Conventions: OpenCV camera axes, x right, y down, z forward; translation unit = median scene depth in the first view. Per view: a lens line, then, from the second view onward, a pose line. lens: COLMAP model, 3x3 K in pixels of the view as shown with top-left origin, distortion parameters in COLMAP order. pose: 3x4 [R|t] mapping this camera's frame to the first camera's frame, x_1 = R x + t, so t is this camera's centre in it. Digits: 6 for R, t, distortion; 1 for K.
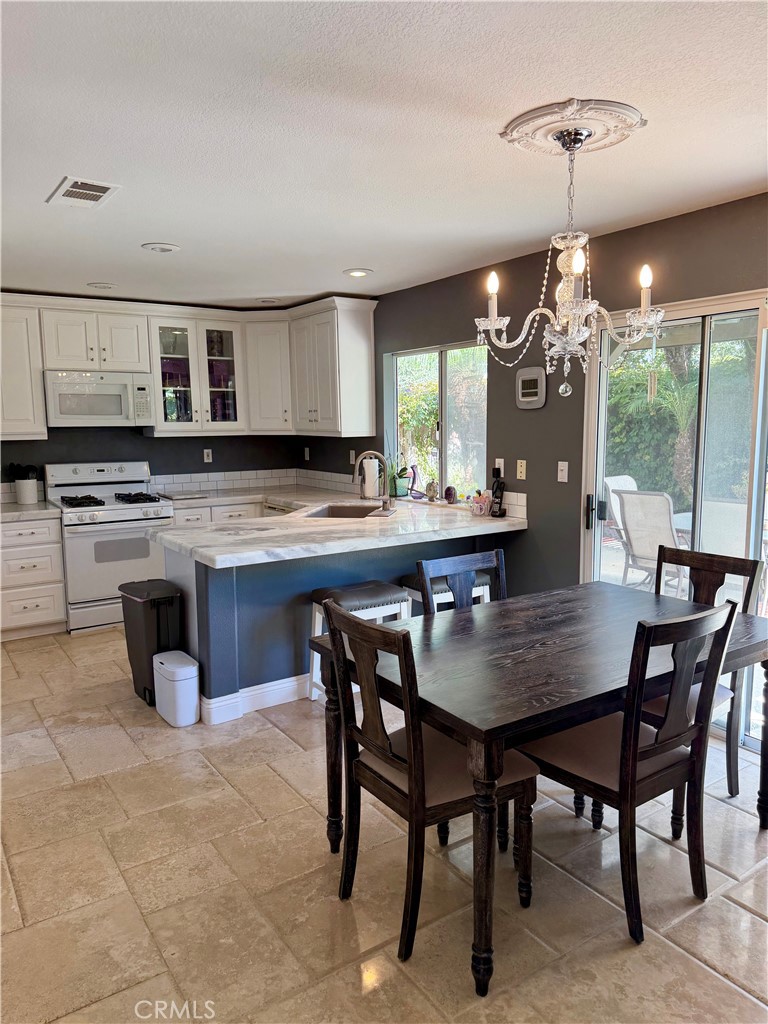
lens RADIAL K [[708.1, 0, 388.6], [0, 708.1, 520.0], [0, 0, 1]] dist [0.016957, -0.008795]
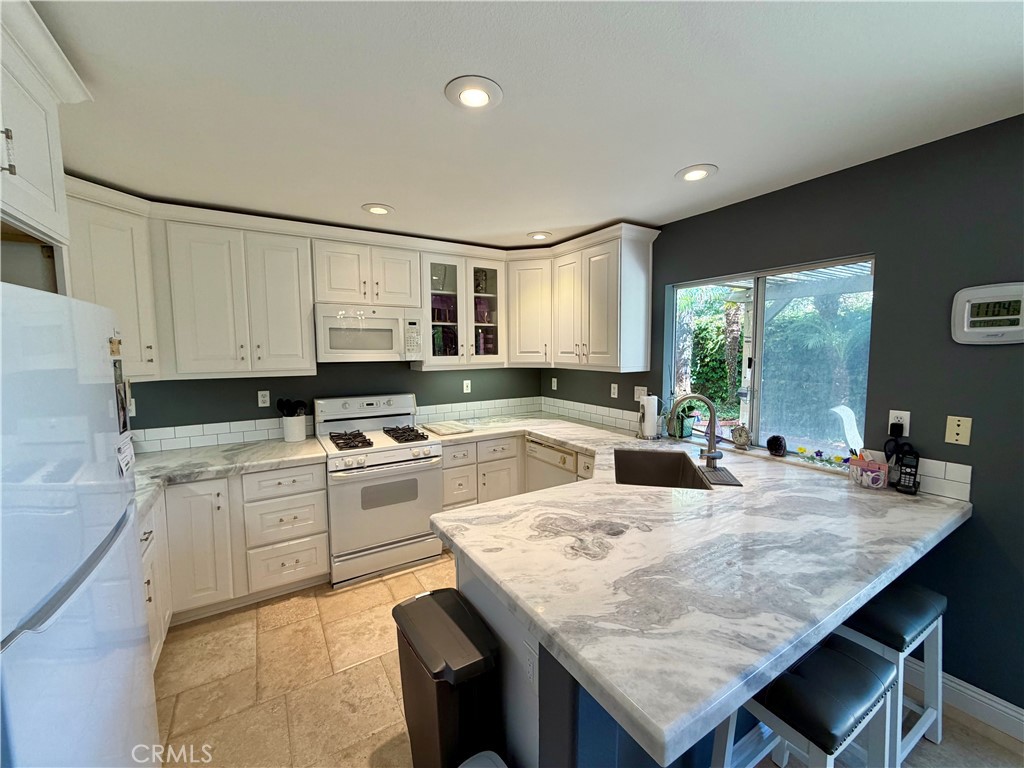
lens RADIAL K [[412.8, 0, 510.3], [0, 412.8, 385.1], [0, 0, 1]] dist [0.008906, -0.000219]
pose [[0.998708, 0.005805, -0.050475, -0.184851], [-0.008394, 0.998651, -0.051242, -0.071495], [0.050109, 0.051599, 0.997410, 0.442966]]
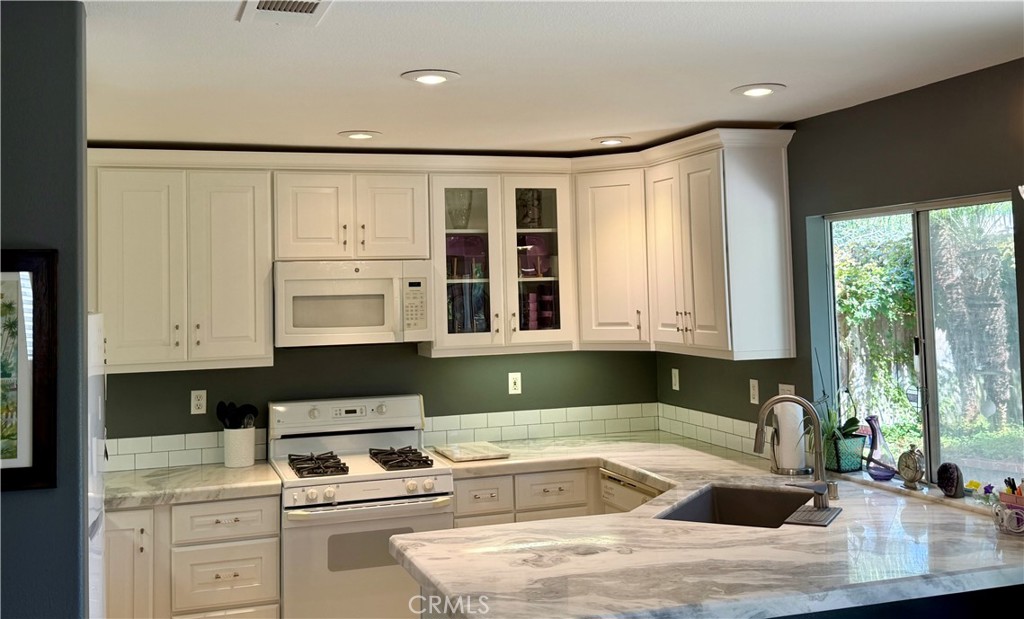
lens RADIAL K [[1065.6, 0, 515.3], [0, 1065.6, 250.1], [0, 0, 1]] dist [0.122467, 0.000000]
pose [[0.962523, -0.027259, -0.269825, 0.000135], [-0.020705, 0.984646, -0.173333, -0.050790], [0.270407, 0.172424, 0.947180, 0.109265]]
